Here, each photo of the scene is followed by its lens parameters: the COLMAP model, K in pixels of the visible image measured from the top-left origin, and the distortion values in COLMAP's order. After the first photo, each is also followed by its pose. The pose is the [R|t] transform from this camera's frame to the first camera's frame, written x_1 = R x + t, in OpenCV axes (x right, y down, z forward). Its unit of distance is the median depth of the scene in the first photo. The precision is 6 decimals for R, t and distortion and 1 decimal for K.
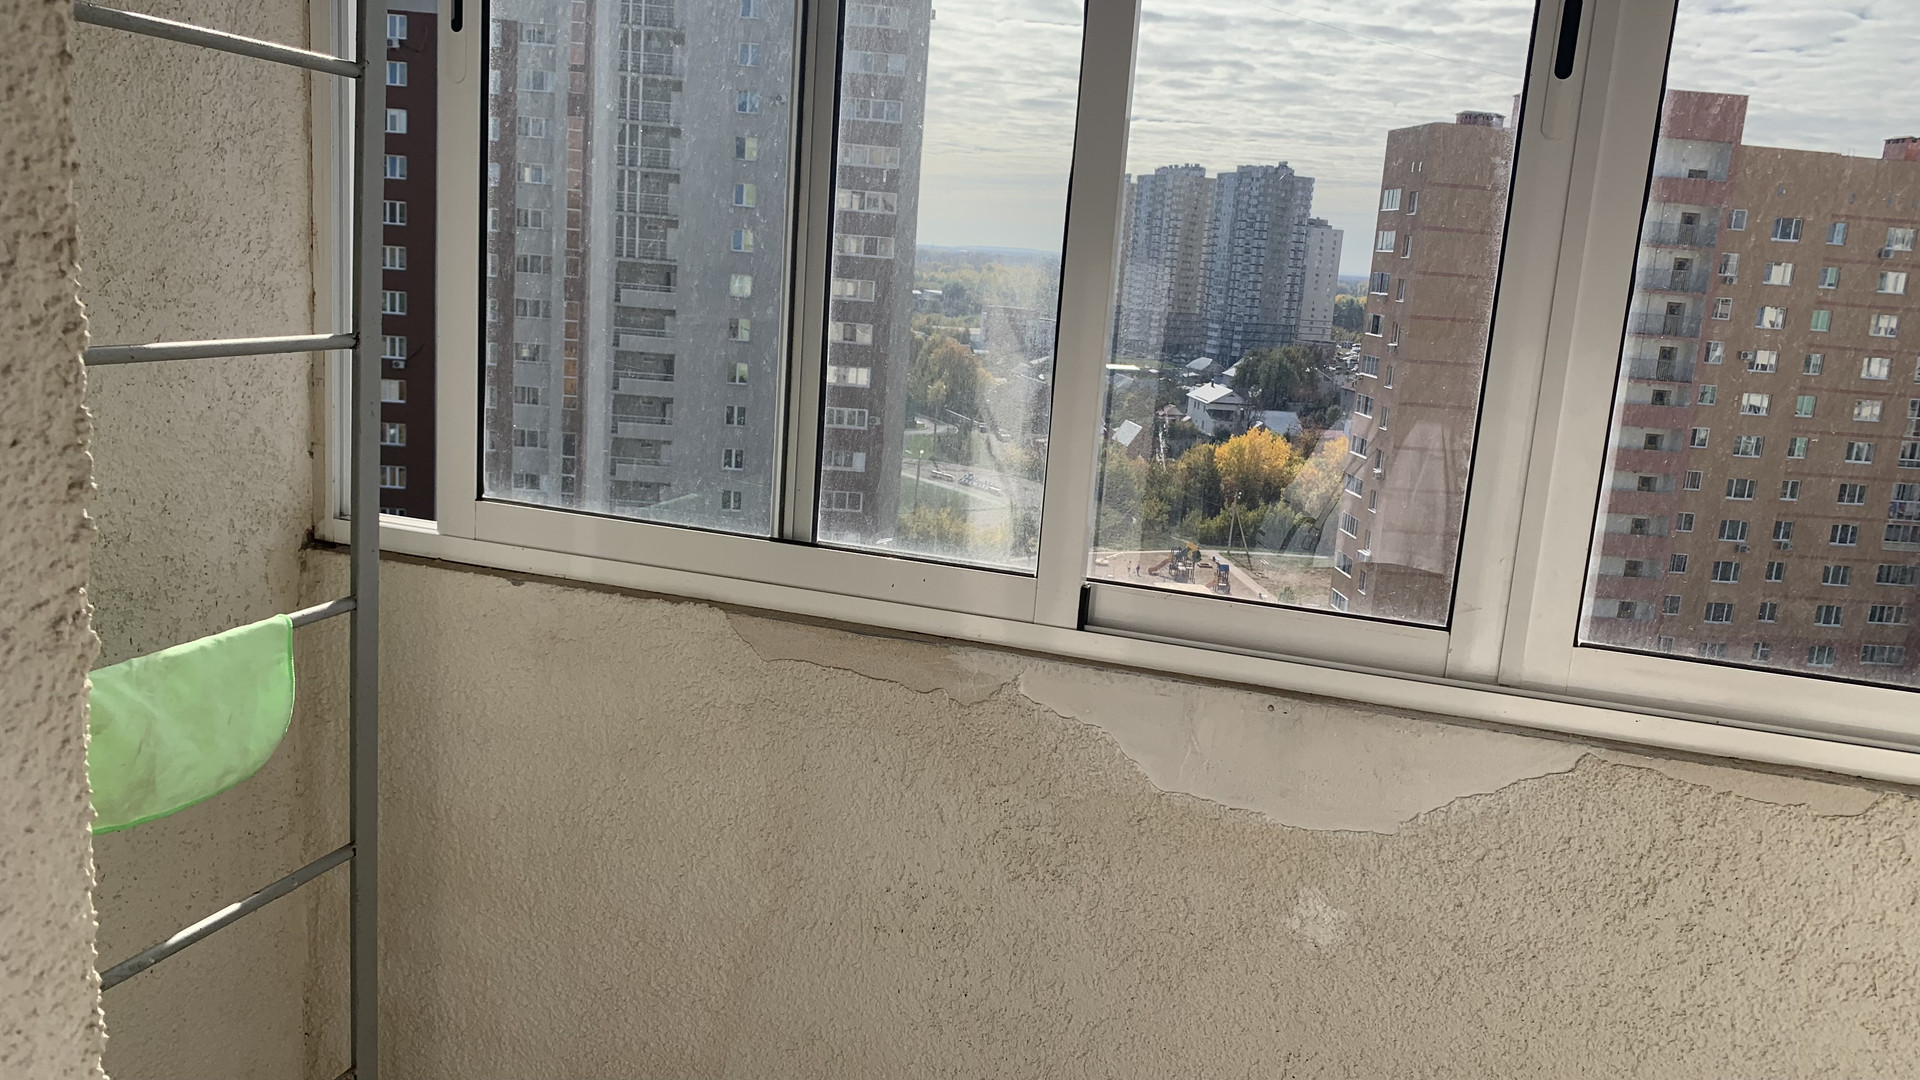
lens RADIAL K [[1503.1, 0, 956.3], [0, 1503.1, 540.7], [0, 0, 1]] dist [0.019924, 0.012472]
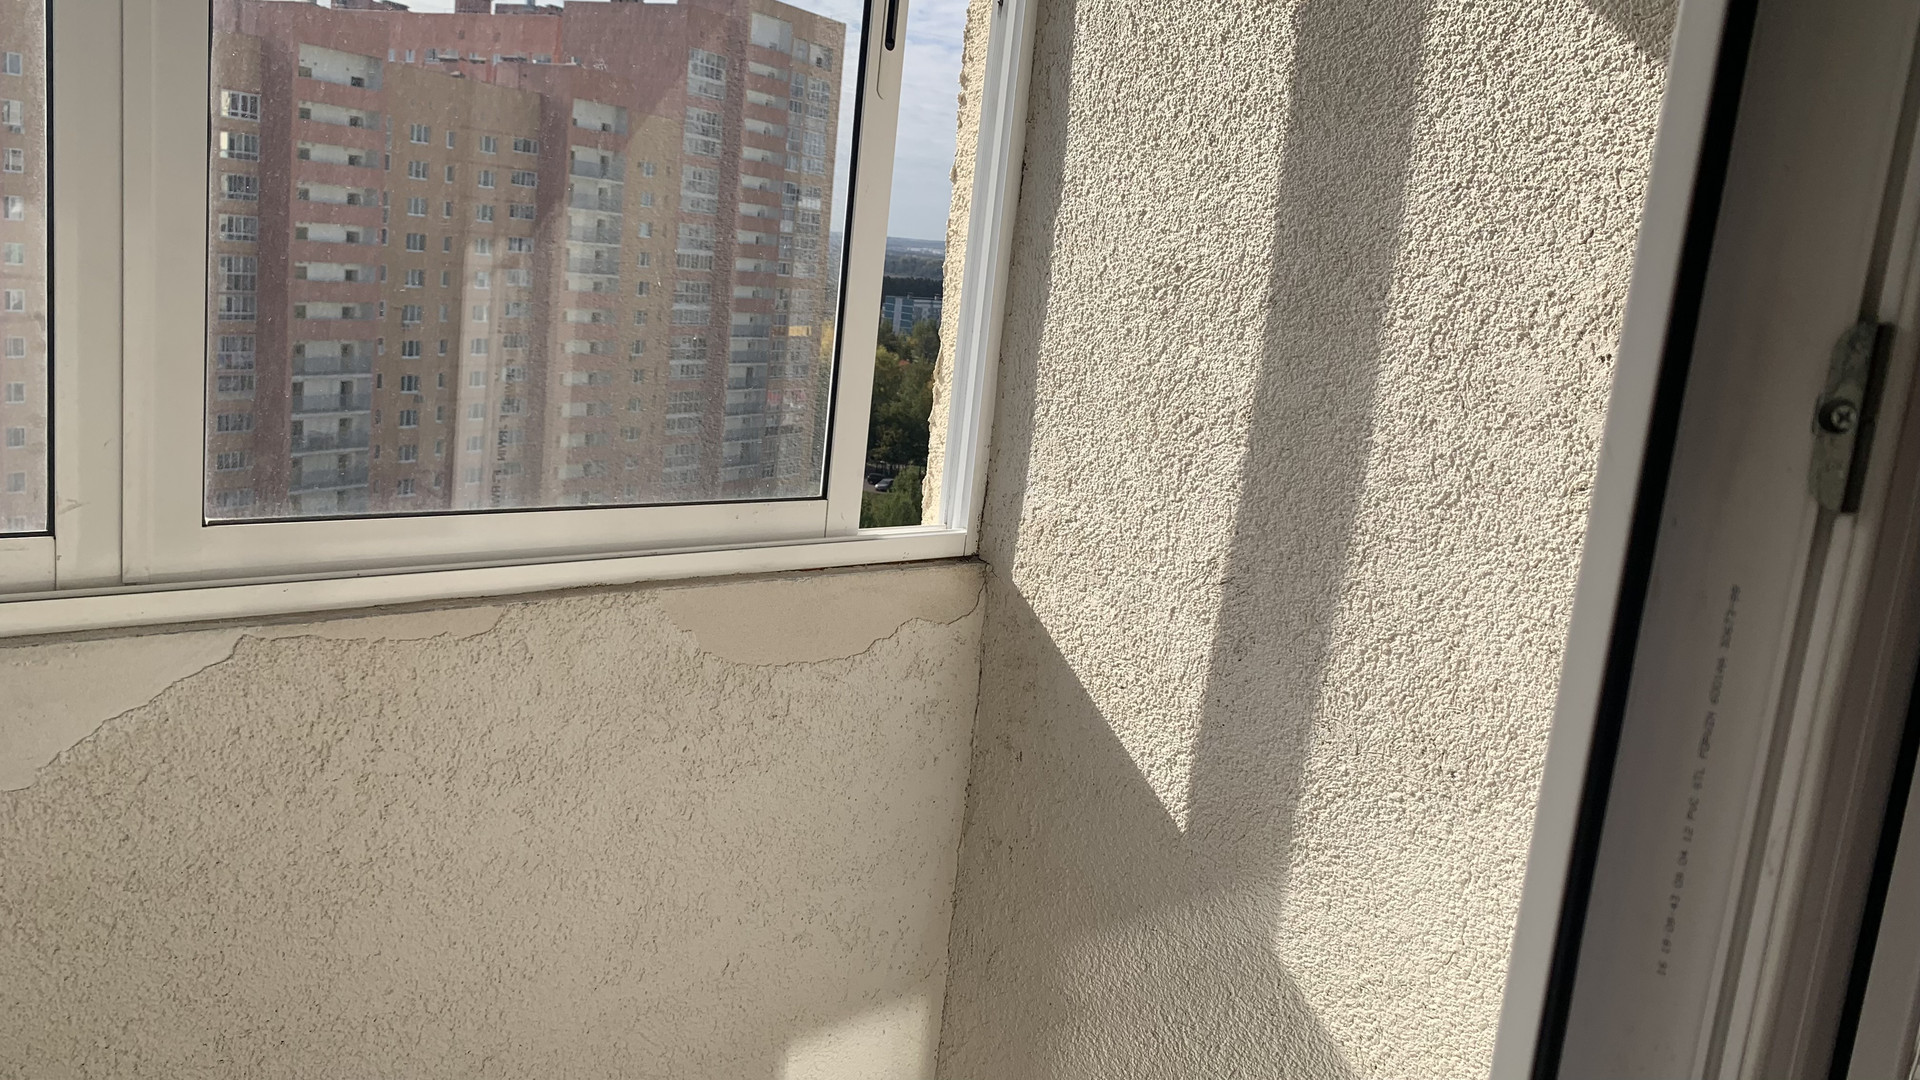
lens RADIAL K [[1503.1, 0, 954.3], [0, 1503.1, 532.2], [0, 0, 1]] dist [0.019924, 0.012472]
pose [[0.528125, -0.179195, 0.830044, -0.118809], [0.107093, 0.983731, 0.144235, -0.010993], [-0.842387, 0.012717, 0.538724, 0.116476]]
